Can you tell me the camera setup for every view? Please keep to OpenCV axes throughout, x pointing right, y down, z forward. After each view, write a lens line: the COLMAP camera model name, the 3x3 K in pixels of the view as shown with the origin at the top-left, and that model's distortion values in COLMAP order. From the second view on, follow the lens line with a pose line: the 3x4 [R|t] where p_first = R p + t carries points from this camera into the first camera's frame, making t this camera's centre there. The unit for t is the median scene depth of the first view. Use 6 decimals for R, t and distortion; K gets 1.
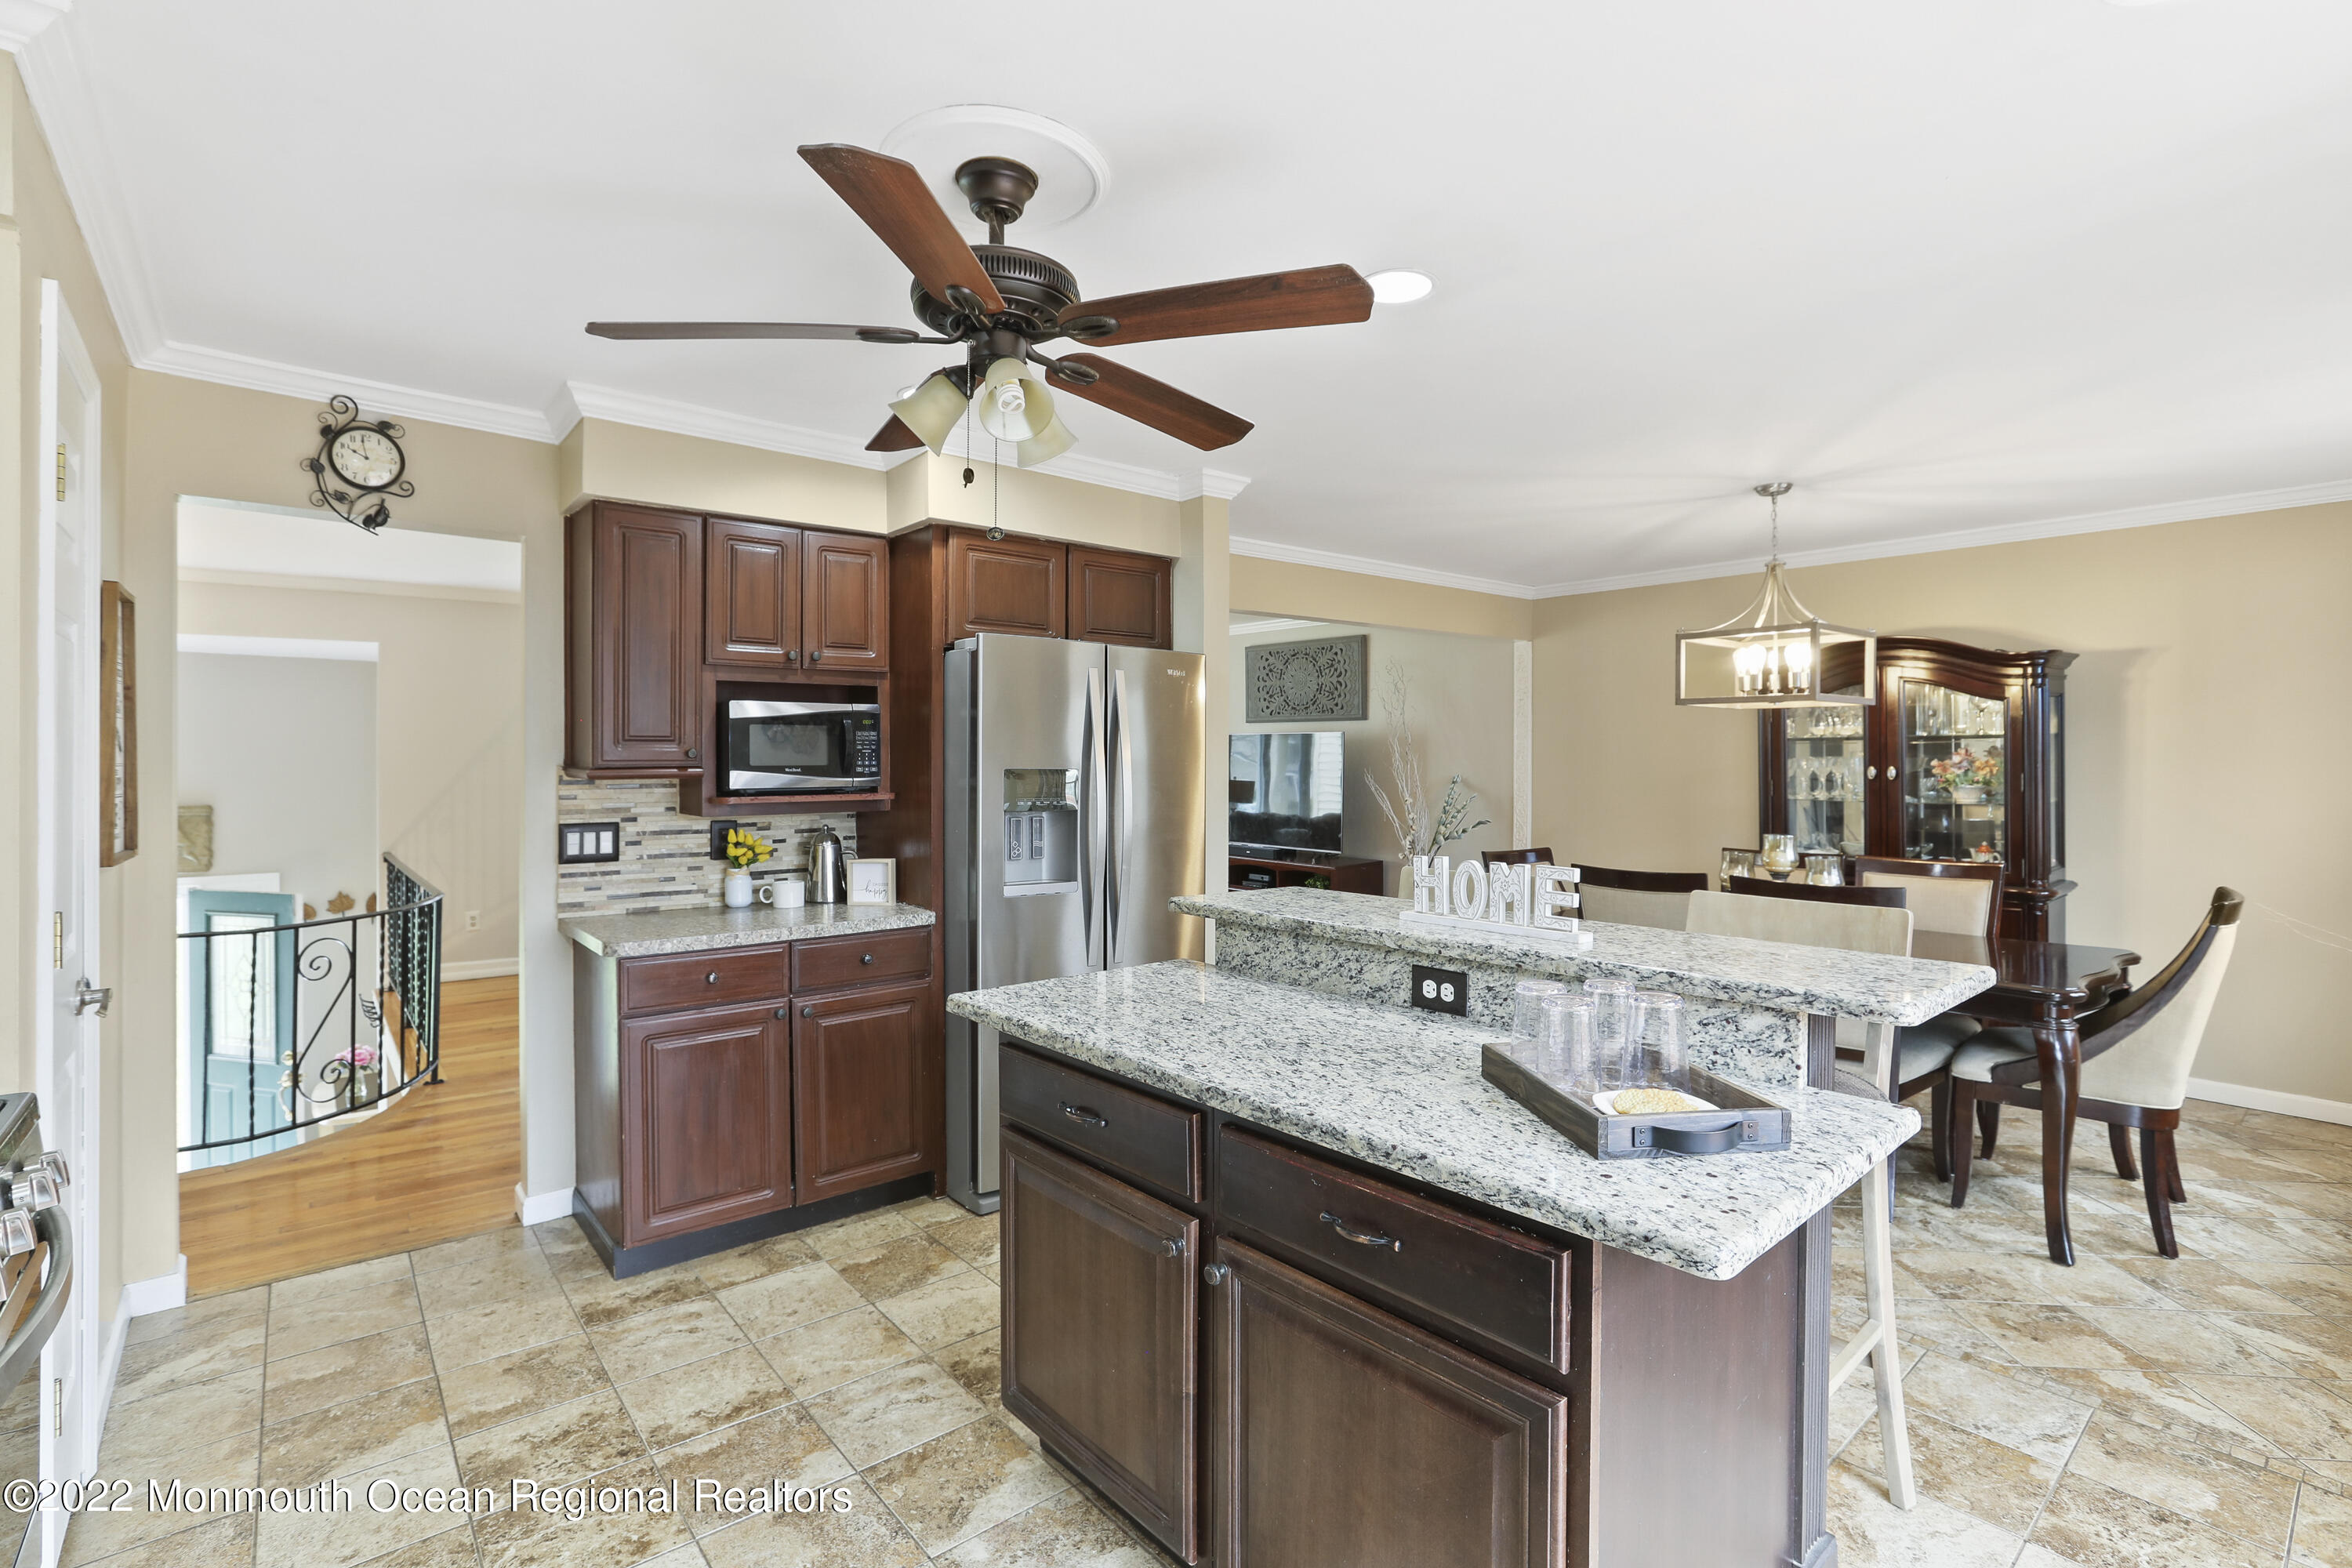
lens RADIAL K [[1086.8, 0, 1158.2], [0, 1086.8, 764.3], [0, 0, 1]] dist [-0.035610, 0.011560]
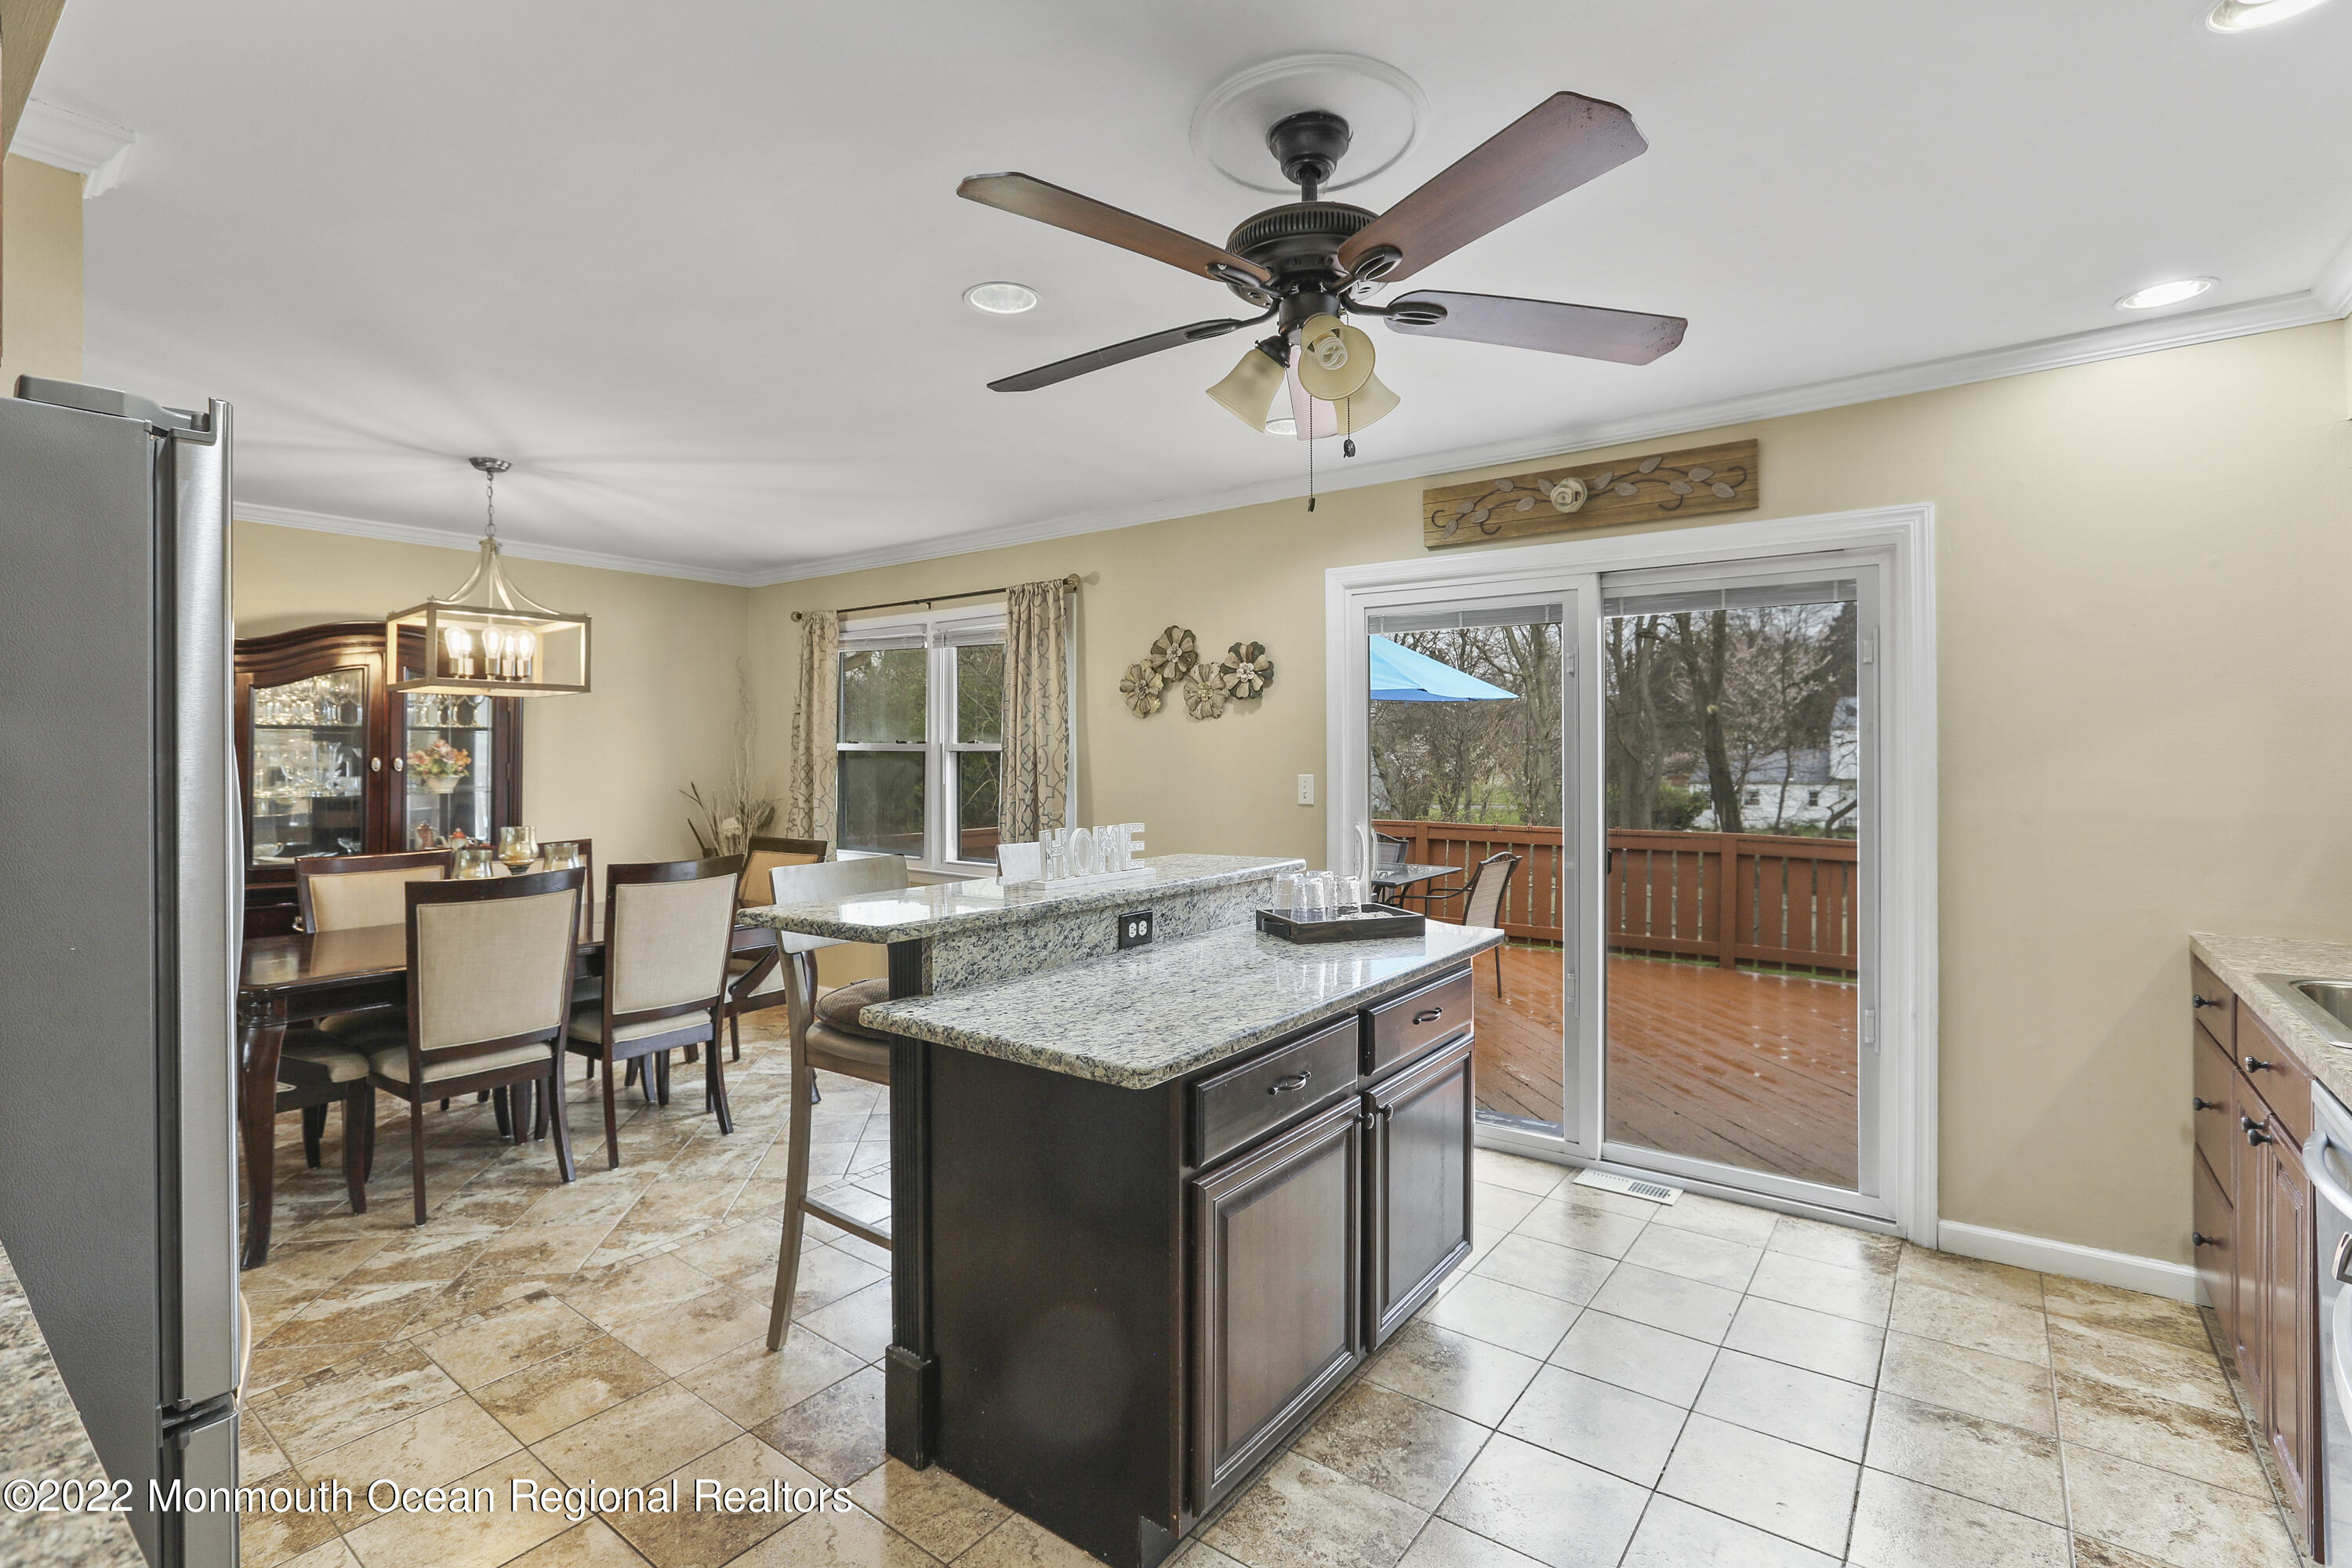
lens RADIAL K [[1086.8, 0, 1181.3], [0, 1086.8, 763.3], [0, 0, 1]] dist [-0.035610, 0.011560]
pose [[-0.225321, -0.006475, 0.974263, -0.942195], [0.005889, 0.999951, 0.008008, 0.007434], [-0.974267, 0.007542, -0.225272, 1.193142]]
